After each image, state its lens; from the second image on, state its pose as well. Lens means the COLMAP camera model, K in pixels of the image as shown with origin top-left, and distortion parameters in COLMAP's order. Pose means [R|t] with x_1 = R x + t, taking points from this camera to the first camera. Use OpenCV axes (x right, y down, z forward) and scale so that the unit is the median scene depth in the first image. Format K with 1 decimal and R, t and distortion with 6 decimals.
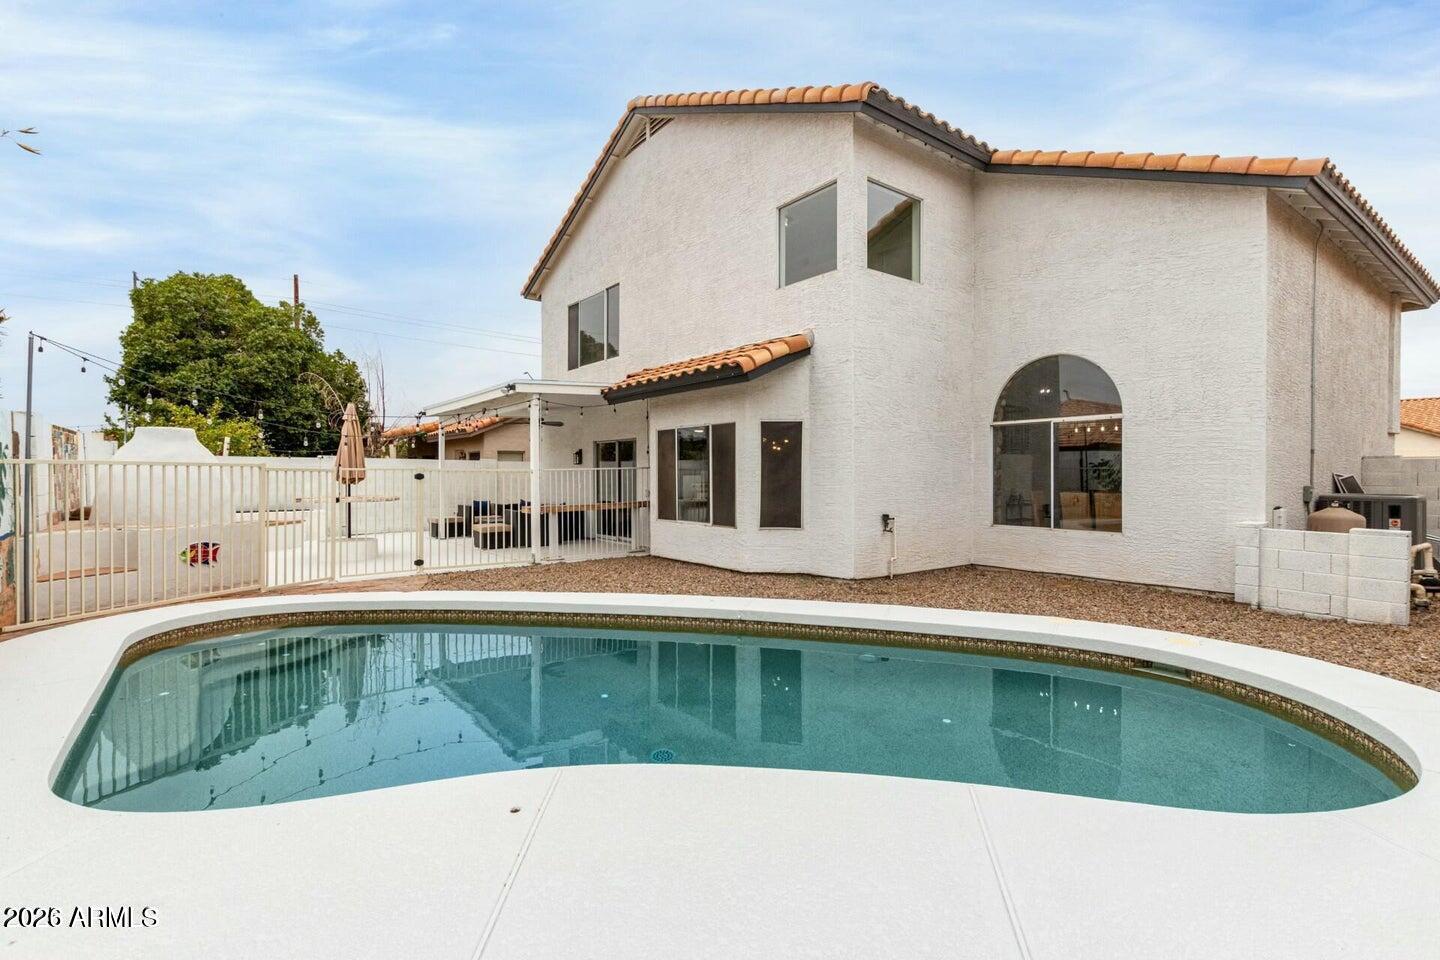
lens RADIAL K [[672.6, 0, 720.0], [0, 672.6, 480.0], [0, 0, 1]] dist [0.001187, 0.000092]
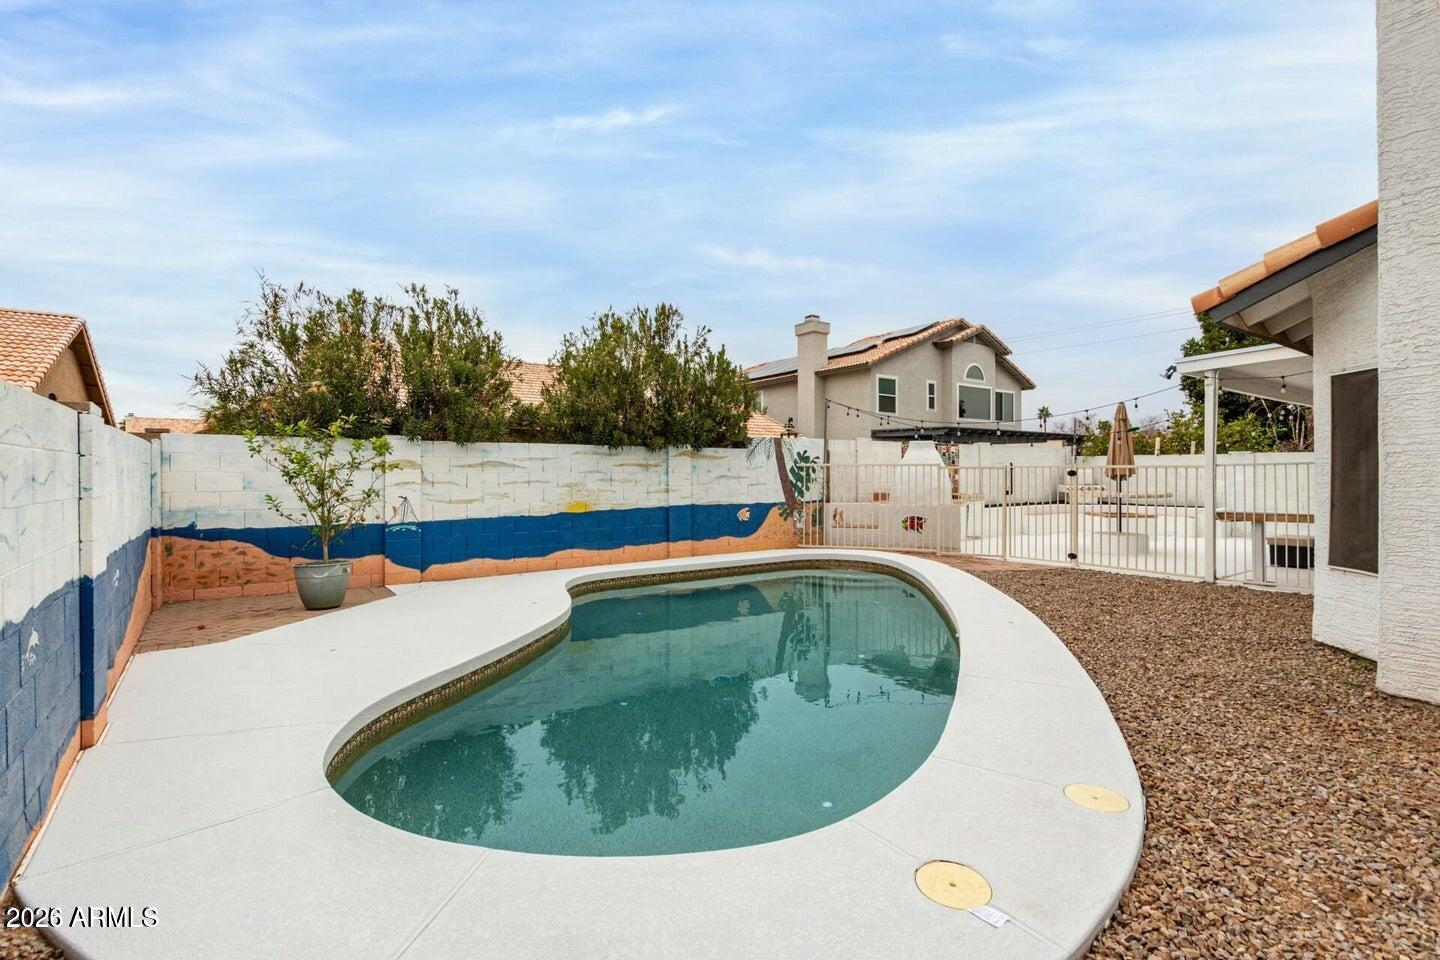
lens RADIAL K [[672.6, 0, 720.0], [0, 672.6, 480.0], [0, 0, 1]] dist [0.001187, 0.000092]
pose [[-0.089258, 0.013294, -0.995920, 0.633462], [-0.002494, 0.999905, 0.013571, -0.008173], [0.996005, 0.003695, -0.089217, 0.539979]]
